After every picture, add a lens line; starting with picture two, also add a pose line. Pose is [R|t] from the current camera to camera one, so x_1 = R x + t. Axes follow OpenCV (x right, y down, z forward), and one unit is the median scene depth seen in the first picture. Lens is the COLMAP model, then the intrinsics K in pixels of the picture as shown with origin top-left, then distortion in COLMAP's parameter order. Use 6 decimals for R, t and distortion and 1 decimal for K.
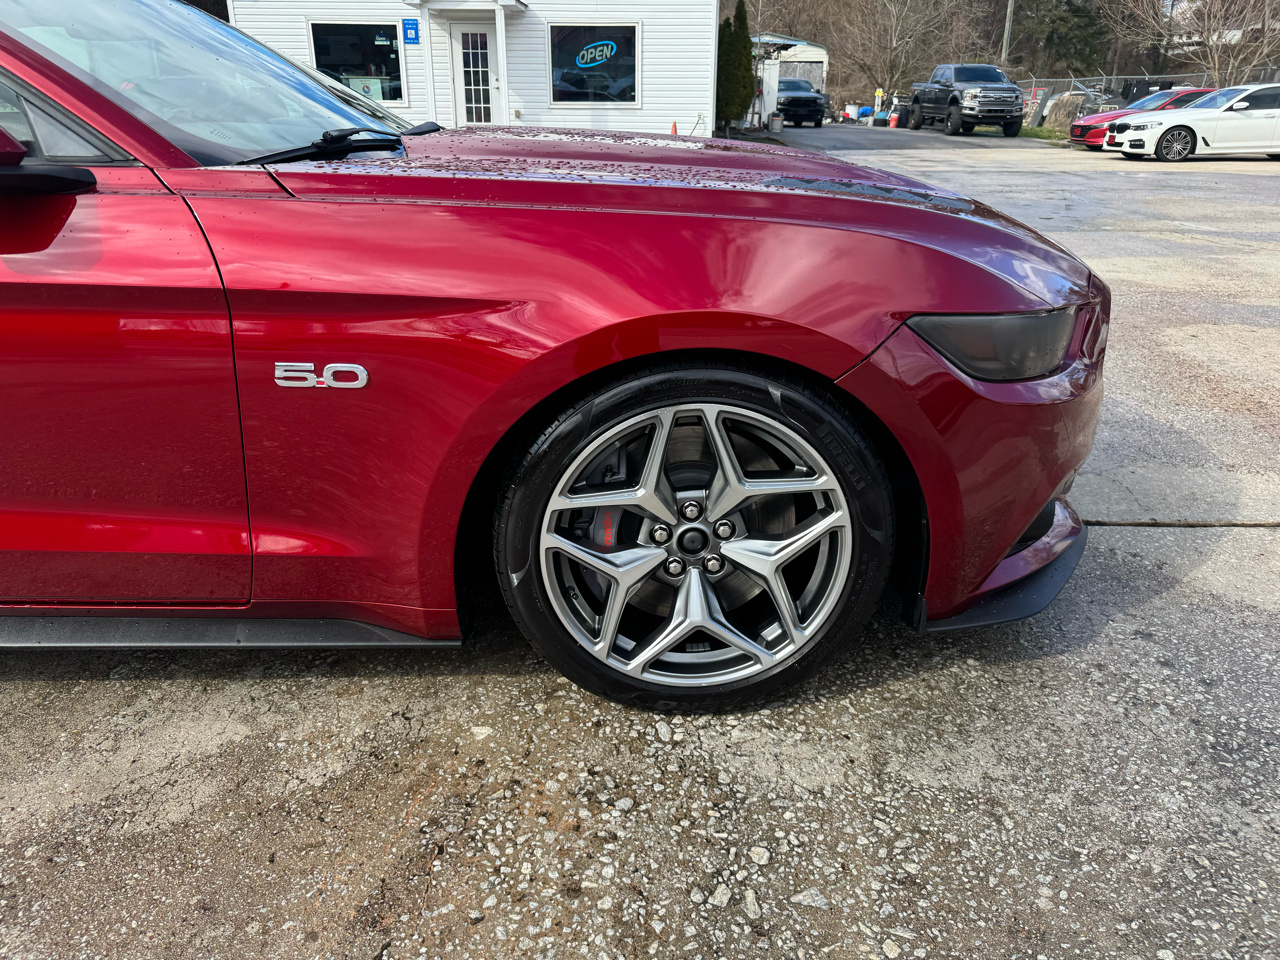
lens RADIAL K [[901.0, 0, 637.2], [0, 901.0, 484.2], [0, 0, 1]] dist [0.008888, -0.020018]
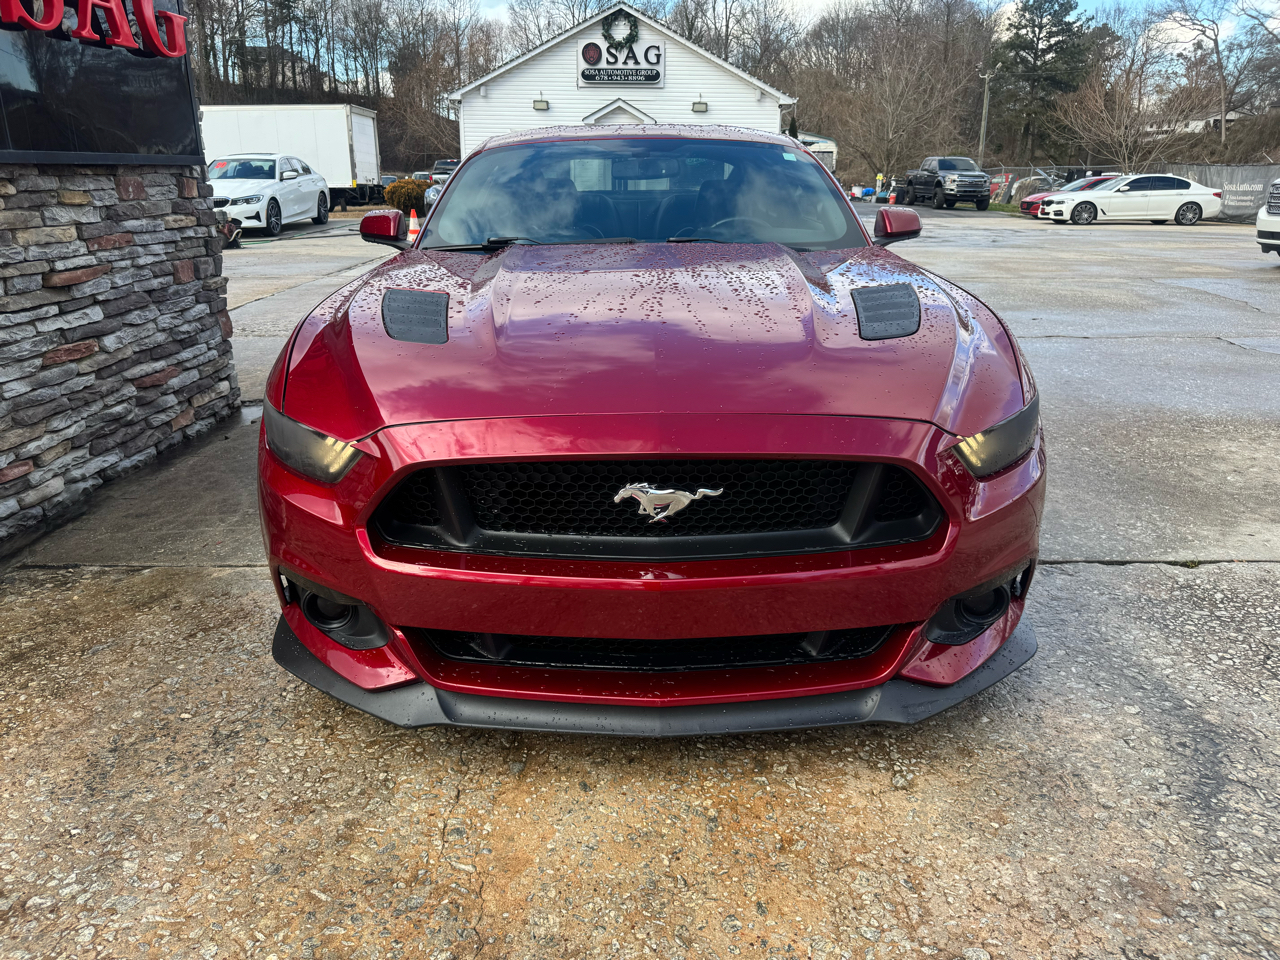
lens RADIAL K [[901.0, 0, 635.7], [0, 901.0, 487.5], [0, 0, 1]] dist [0.008888, -0.020018]
pose [[0.999990, 0.004538, 0.000053, -0.152350], [-0.004522, 0.997258, -0.073859, 0.197726], [-0.000388, 0.073858, 0.997269, -0.477555]]
